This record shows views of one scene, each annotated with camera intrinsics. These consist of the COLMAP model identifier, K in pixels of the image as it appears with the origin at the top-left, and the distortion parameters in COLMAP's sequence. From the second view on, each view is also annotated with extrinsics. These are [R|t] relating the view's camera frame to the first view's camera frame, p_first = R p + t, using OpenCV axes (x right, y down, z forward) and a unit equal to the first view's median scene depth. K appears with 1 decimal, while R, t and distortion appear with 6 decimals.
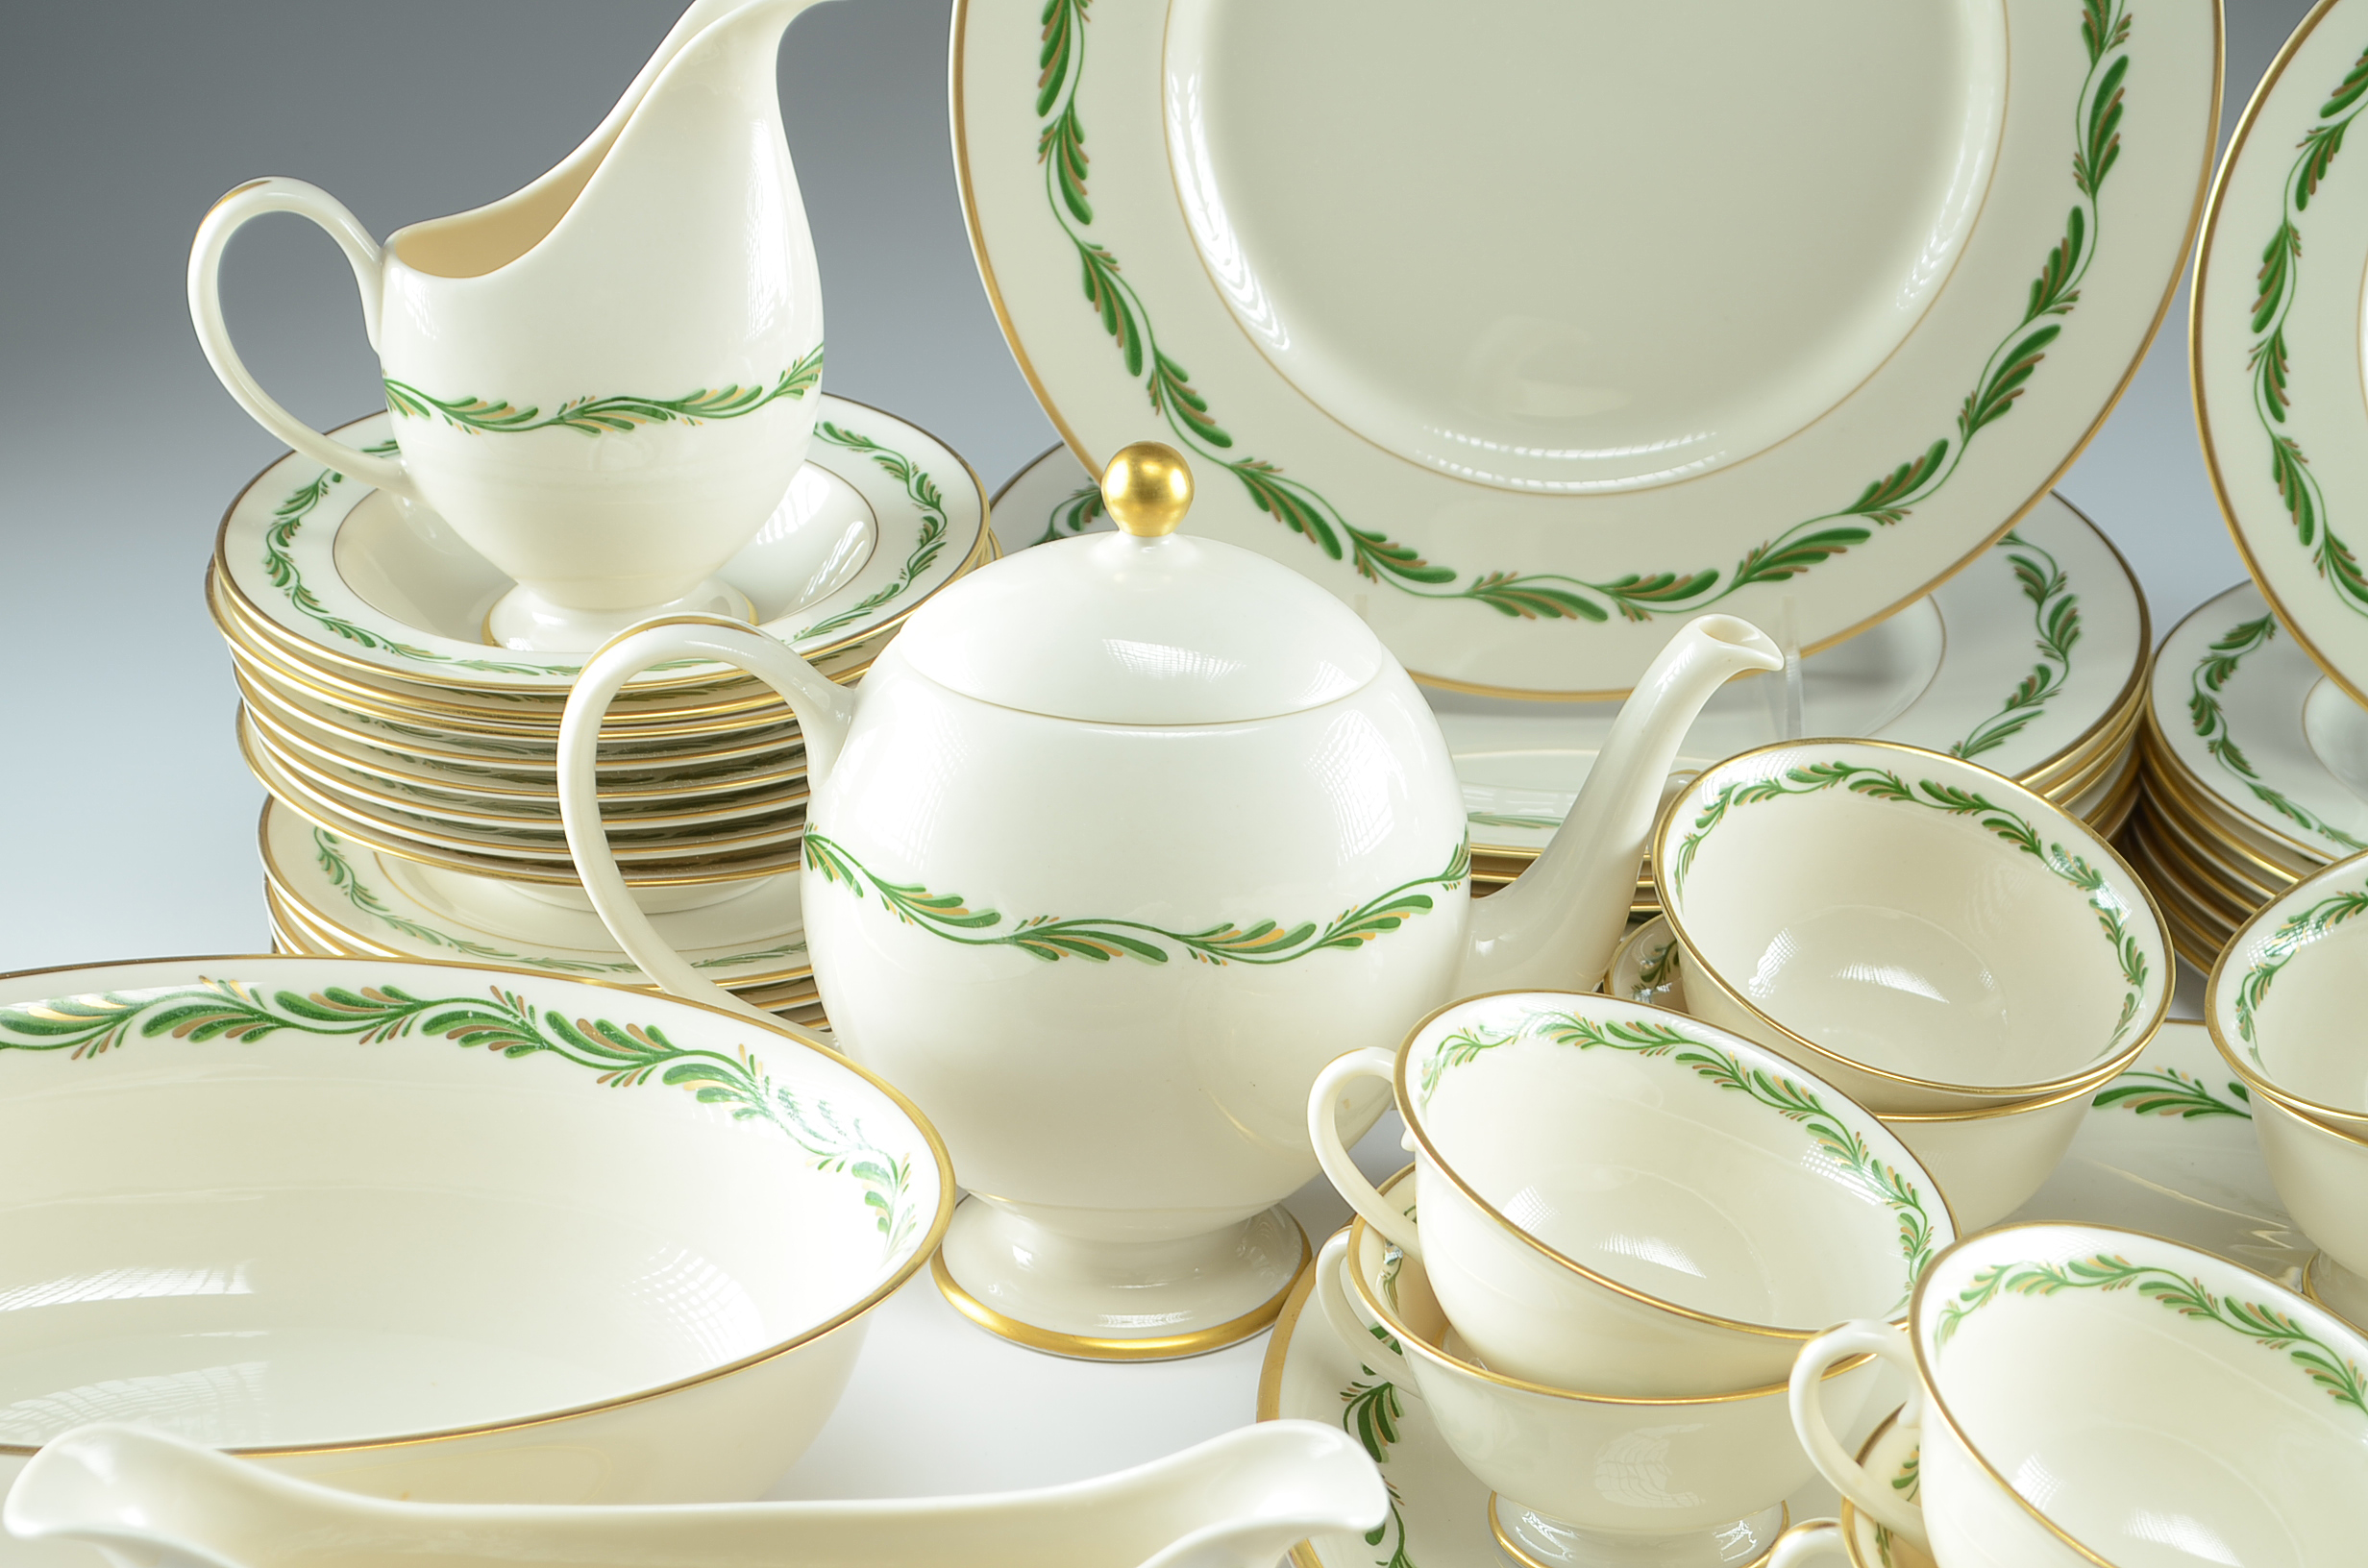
lens RADIAL K [[5200.0, 0, 1184.0], [0, 5200.0, 784.0], [0, 0, 1]] dist [0.003156, -0.002771]
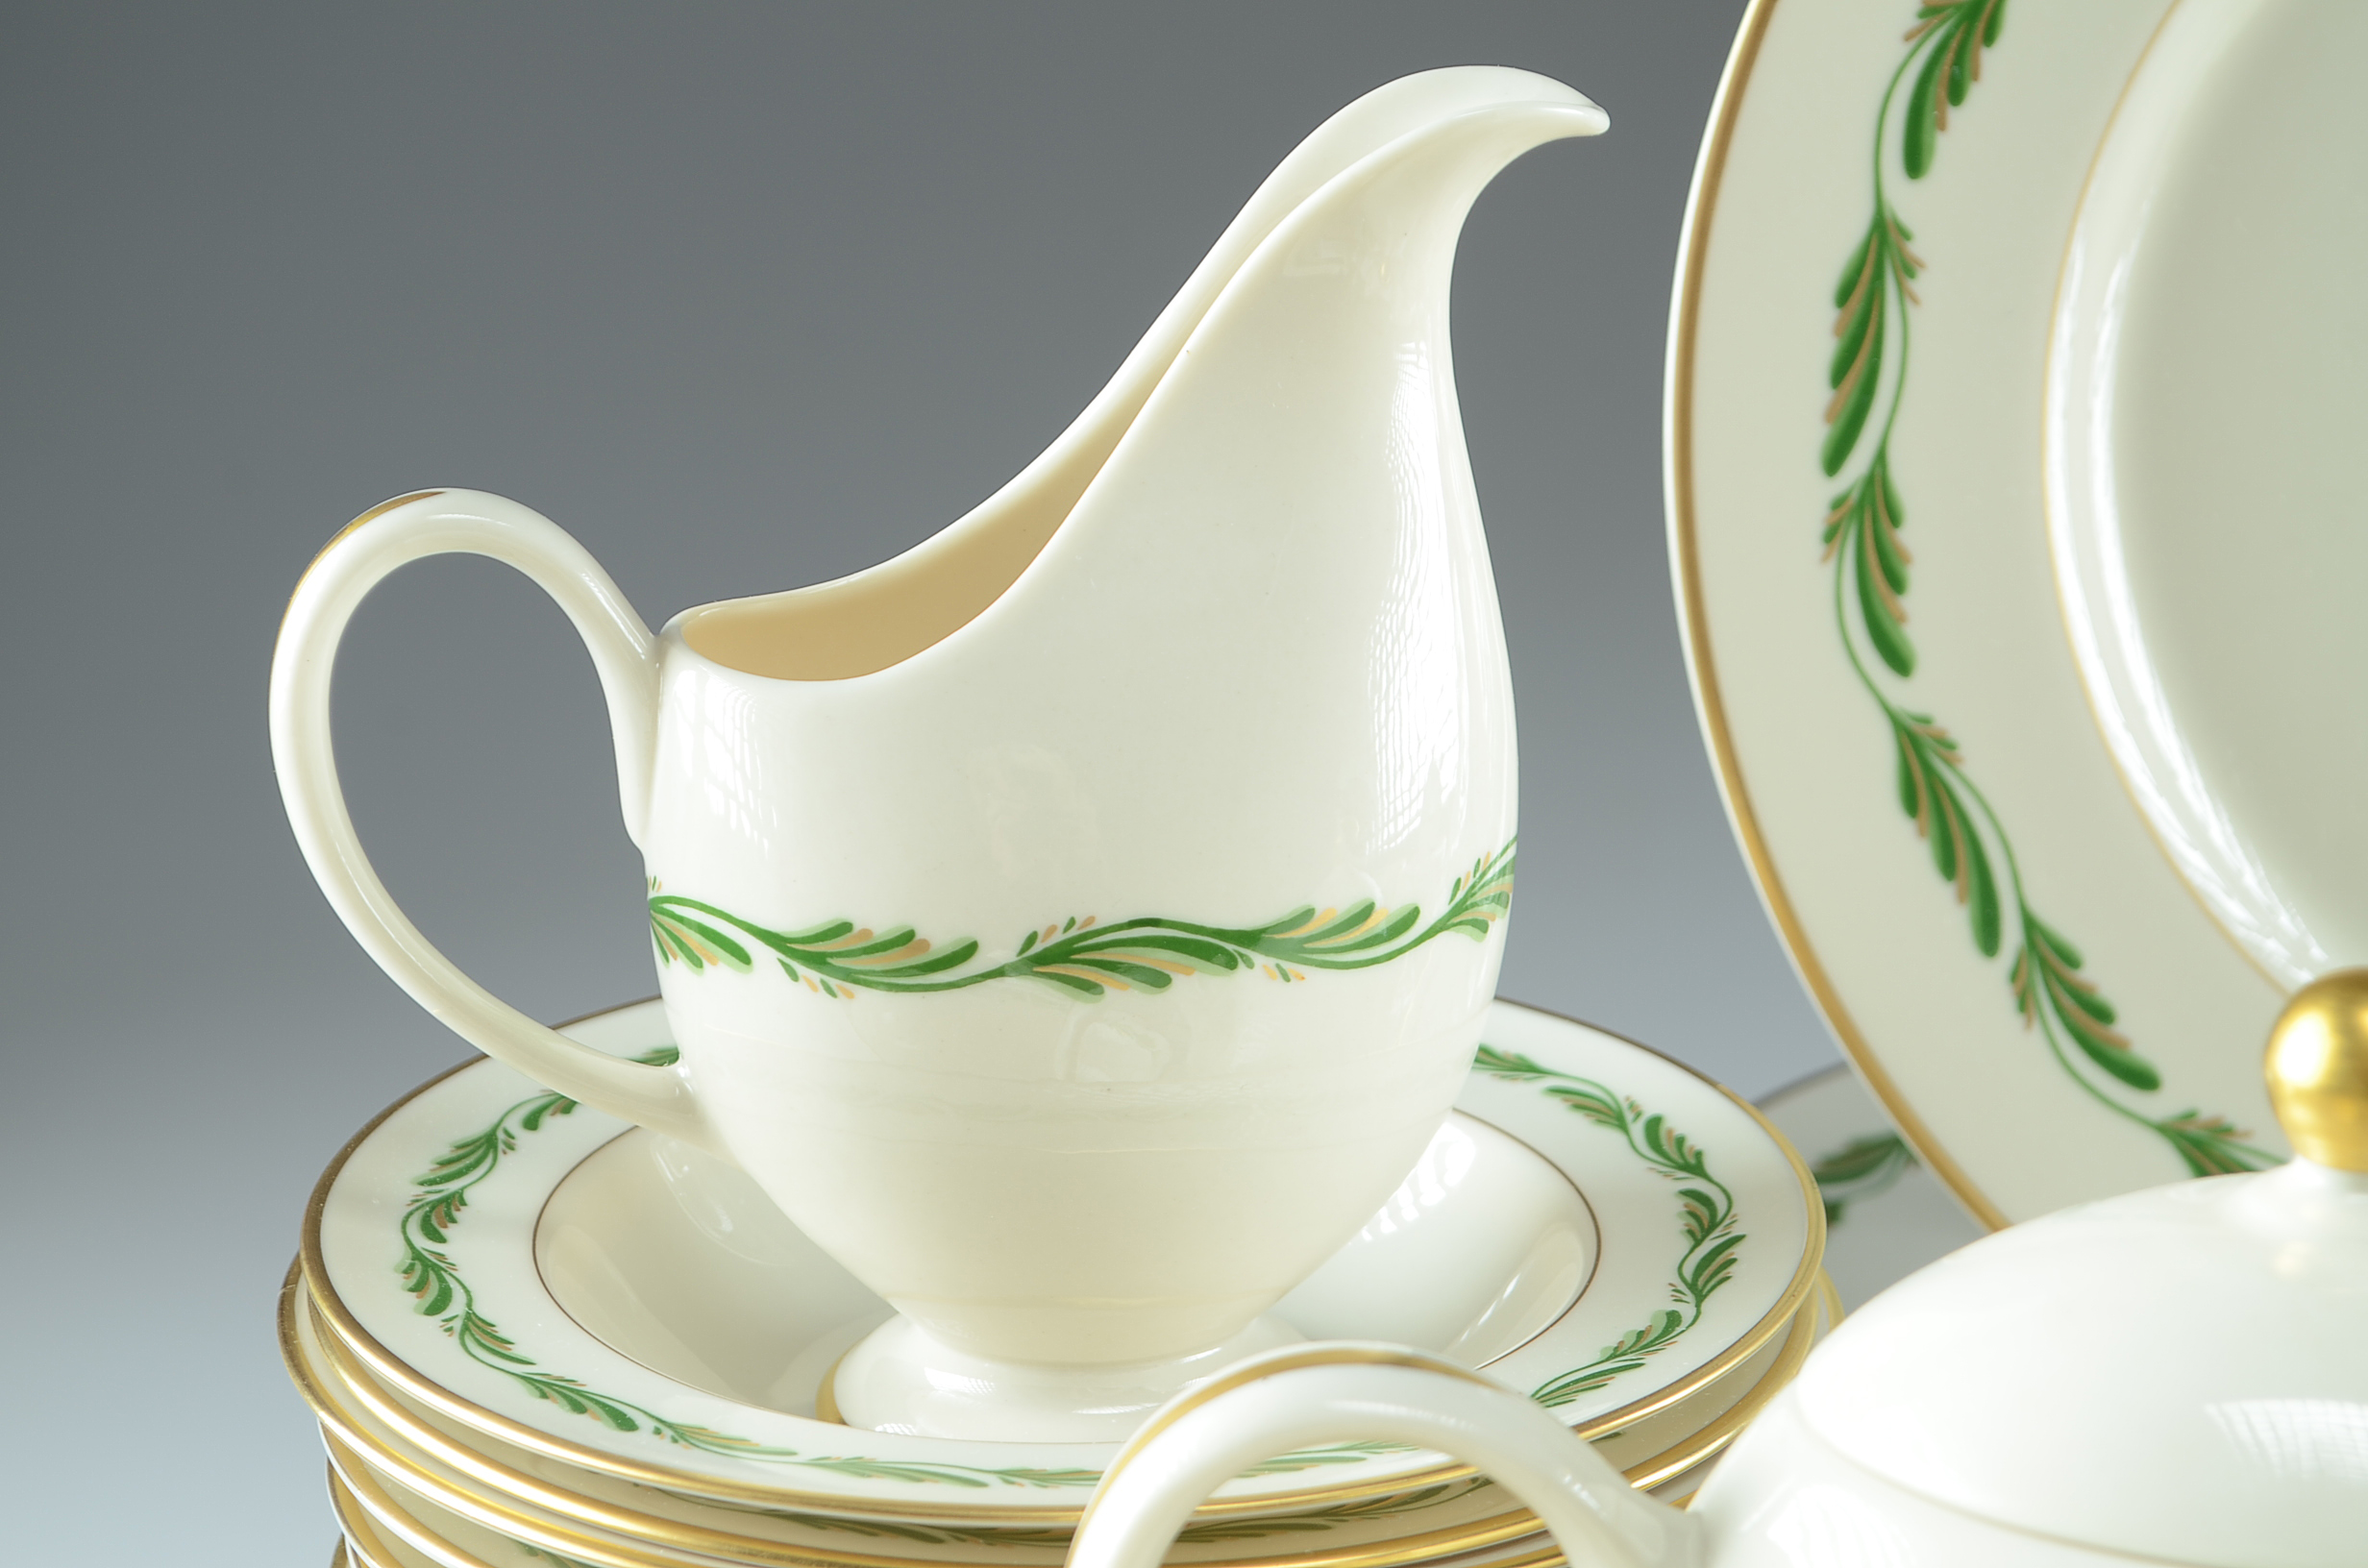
lens RADIAL K [[5200.0, 0, 1184.0], [0, 5200.0, 784.0], [0, 0, 1]] dist [0.003156, -0.002771]
pose [[0.999975, 0.001907, 0.006769, -0.099538], [-0.000681, 0.984256, -0.176745, -0.000110], [-0.007000, 0.176736, 0.984233, 0.473237]]
